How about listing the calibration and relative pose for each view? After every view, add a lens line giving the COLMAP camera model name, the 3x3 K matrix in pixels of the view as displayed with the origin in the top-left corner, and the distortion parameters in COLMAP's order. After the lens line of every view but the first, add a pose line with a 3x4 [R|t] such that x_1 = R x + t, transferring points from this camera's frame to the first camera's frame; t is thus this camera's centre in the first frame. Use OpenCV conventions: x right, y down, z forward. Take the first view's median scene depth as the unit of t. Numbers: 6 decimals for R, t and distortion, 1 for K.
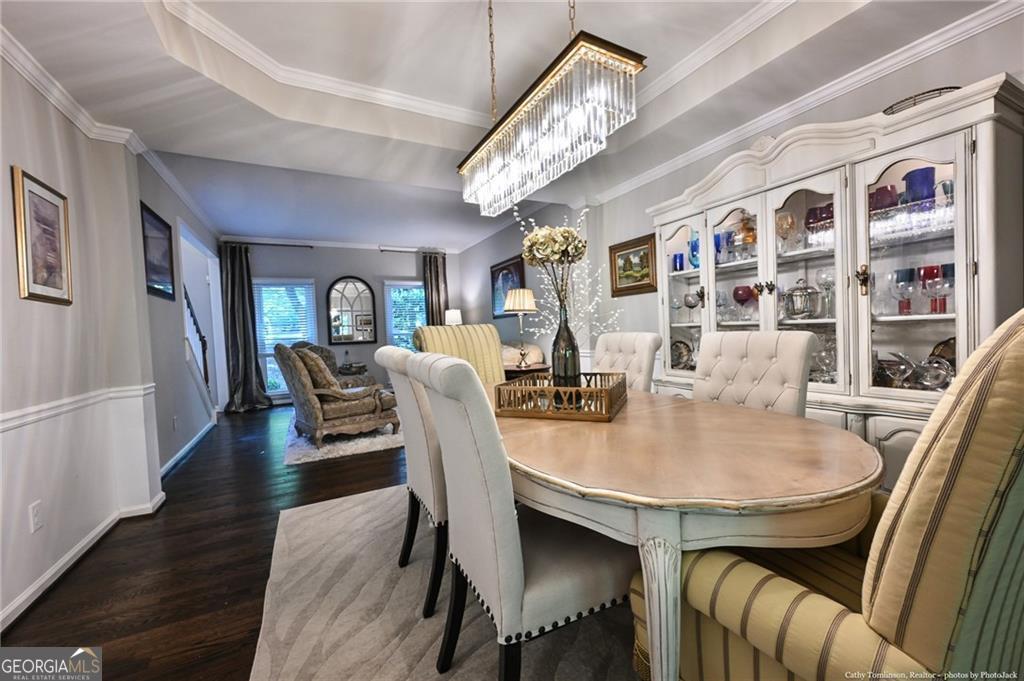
lens RADIAL K [[396.4, 0, 512.1], [0, 396.4, 341.5], [0, 0, 1]] dist [0.000290, 0.000010]
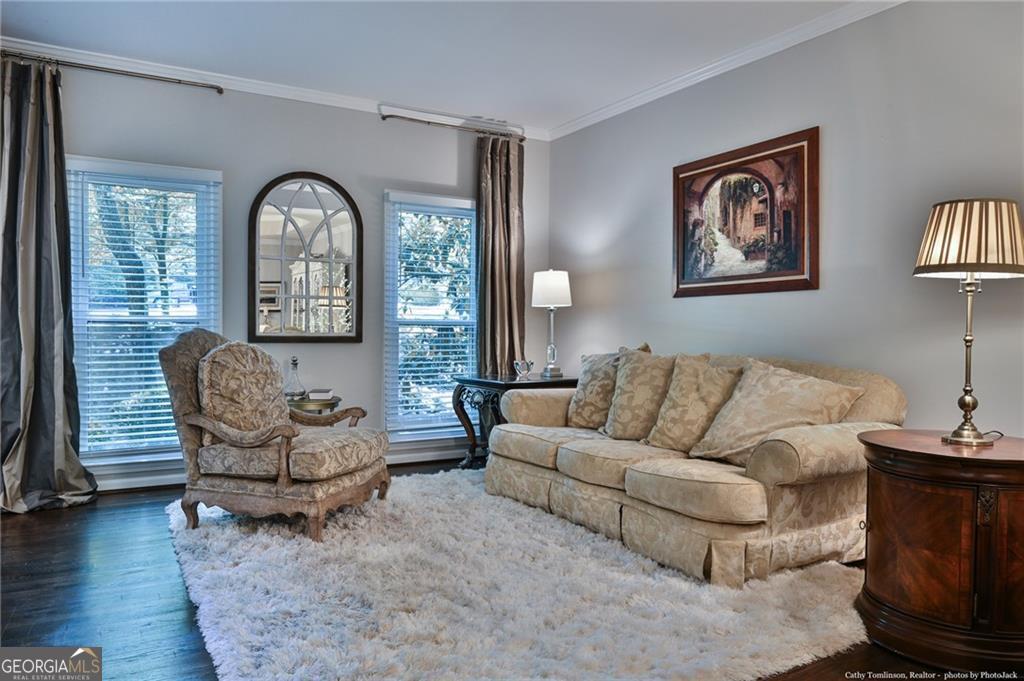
lens RADIAL K [[721.9, 0, 511.4], [0, 721.9, 337.4], [0, 0, 1]] dist [-0.000033, -0.000602]
pose [[0.997414, 0.050132, 0.051503, -0.237215], [-0.049438, 0.998670, -0.014663, 0.002029], [-0.052169, 0.012079, 0.998565, 0.267881]]
